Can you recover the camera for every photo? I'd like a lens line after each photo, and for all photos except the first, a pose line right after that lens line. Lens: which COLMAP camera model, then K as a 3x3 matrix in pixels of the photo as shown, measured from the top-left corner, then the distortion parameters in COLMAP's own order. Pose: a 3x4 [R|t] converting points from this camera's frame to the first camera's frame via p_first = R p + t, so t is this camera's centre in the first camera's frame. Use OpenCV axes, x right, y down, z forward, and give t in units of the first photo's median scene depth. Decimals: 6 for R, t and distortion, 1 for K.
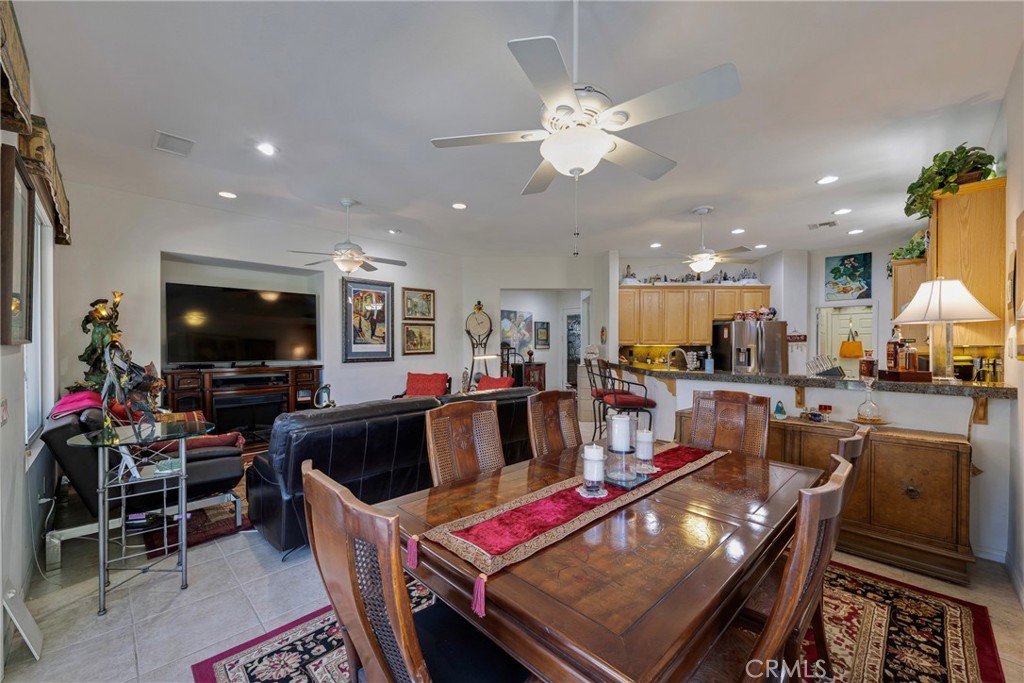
lens RADIAL K [[407.6, 0, 510.9], [0, 407.6, 347.4], [0, 0, 1]] dist [-0.002495, 0.001247]
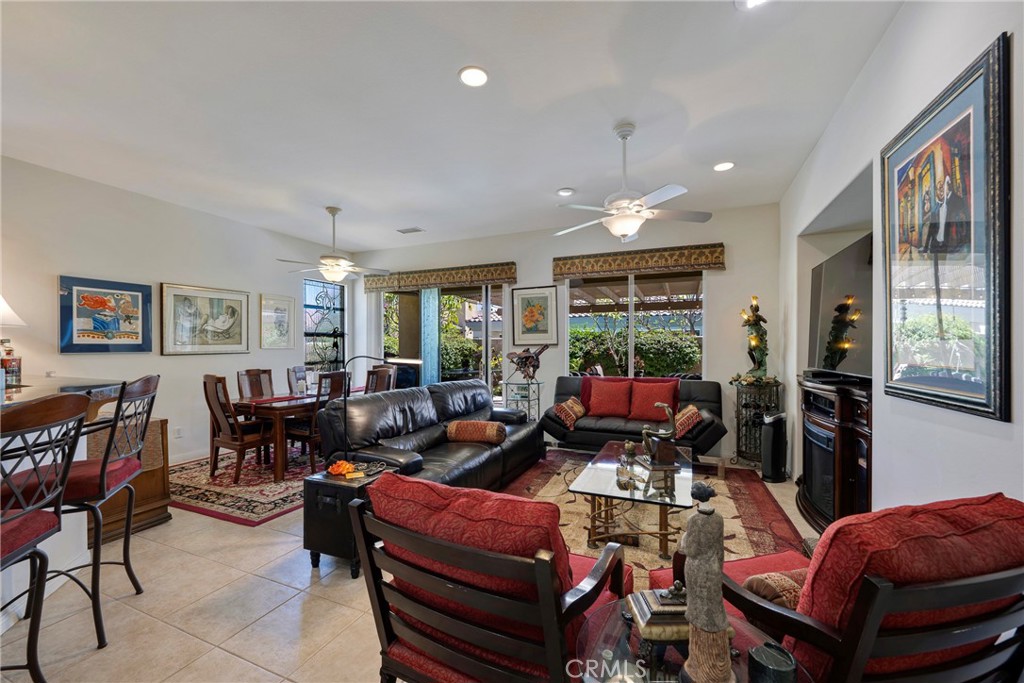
lens RADIAL K [[407.6, 0, 518.8], [0, 407.6, 345.9], [0, 0, 1]] dist [-0.002495, 0.001247]
pose [[-0.926583, 0.000765, -0.376088, 0.012345], [0.000013, 0.999998, 0.002002, -0.003423], [0.376089, 0.001850, -0.926582, 1.009939]]
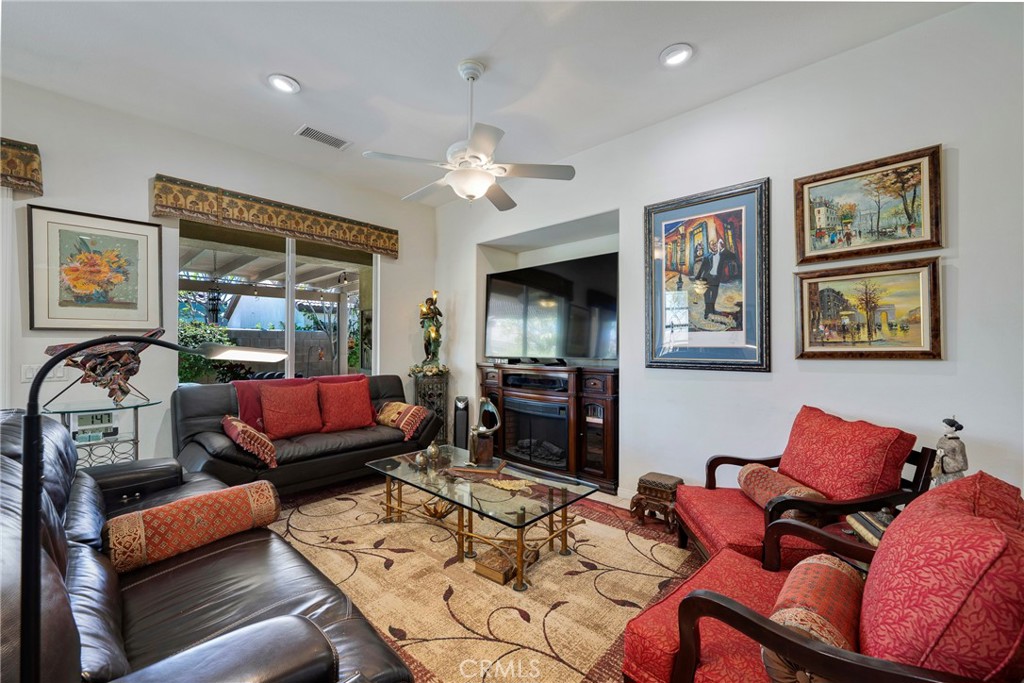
lens RADIAL K [[407.6, 0, 511.9], [0, 407.6, 340.4], [0, 0, 1]] dist [-0.002495, 0.001247]
pose [[0.027800, -0.011132, -0.999552, 0.099031], [-0.007742, 0.999906, -0.011351, 0.008510], [0.999584, 0.008054, 0.027711, 0.676283]]
